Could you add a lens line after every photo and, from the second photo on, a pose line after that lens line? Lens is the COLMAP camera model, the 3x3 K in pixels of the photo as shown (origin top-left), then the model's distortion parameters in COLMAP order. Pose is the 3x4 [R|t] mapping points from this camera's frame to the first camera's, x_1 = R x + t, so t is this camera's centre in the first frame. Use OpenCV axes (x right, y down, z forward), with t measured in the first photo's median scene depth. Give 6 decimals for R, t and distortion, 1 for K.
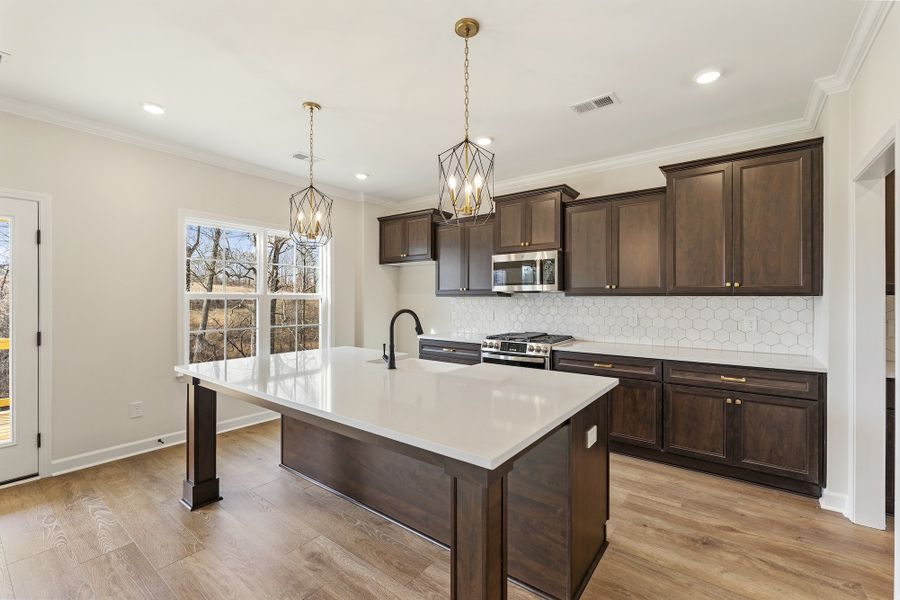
lens RADIAL K [[384.1, 0, 450.0], [0, 384.1, 300.0], [0, 0, 1]] dist [0.001060, 0.000088]
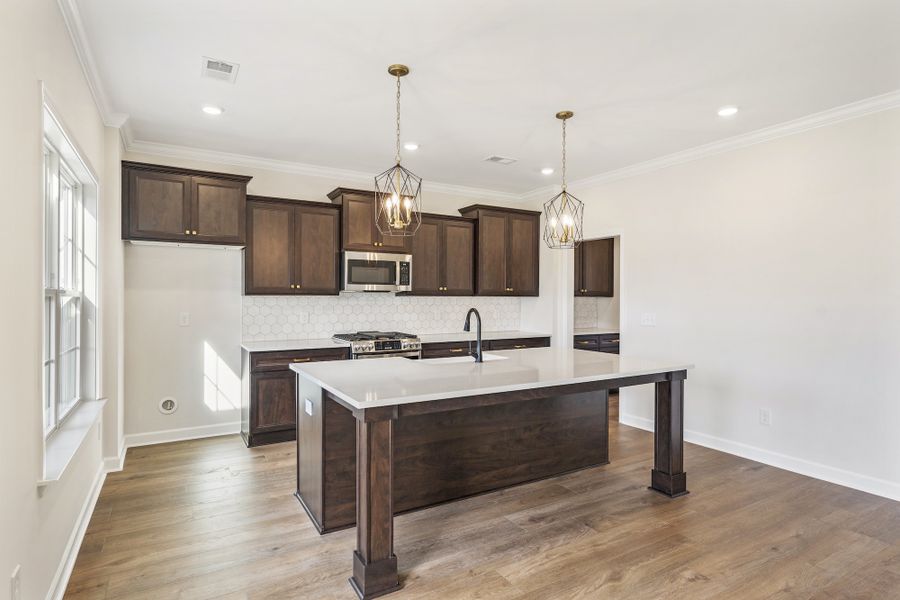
lens RADIAL K [[468.2, 0, 443.2], [0, 468.2, 310.2], [0, 0, 1]] dist [-0.000192, 0.001015]
pose [[0.393587, -0.023626, 0.918984, -0.968386], [0.002468, 0.999693, 0.024644, -0.002030], [-0.919284, -0.007431, 0.393525, 0.388218]]
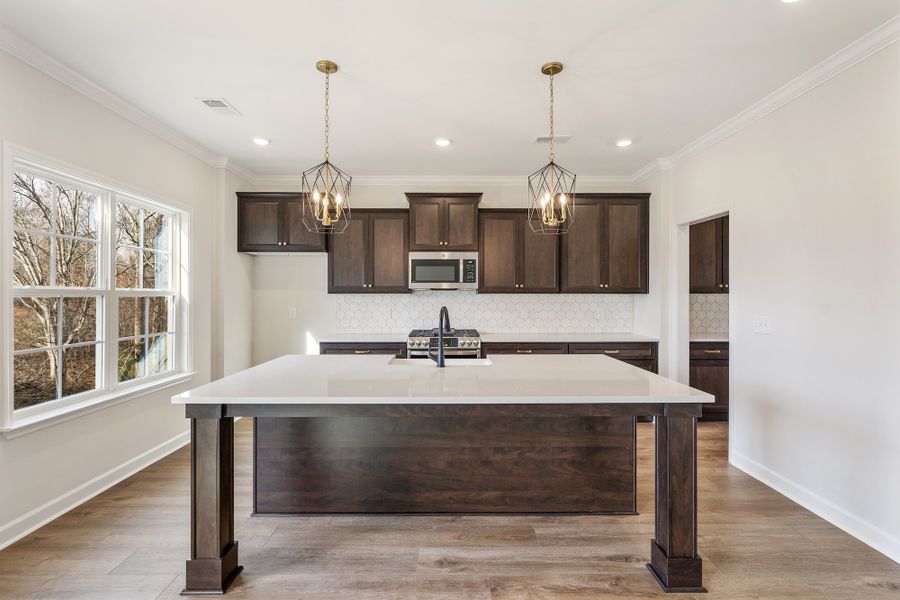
lens RADIAL K [[427.4, 0, 450.0], [0, 427.4, 300.0], [0, 0, 1]] dist [0.000077, -0.000728]
pose [[0.793632, -0.006322, 0.608365, -0.546358], [0.003980, 0.999979, 0.005199, 0.001727], [-0.608385, -0.001705, 0.793640, 0.078218]]
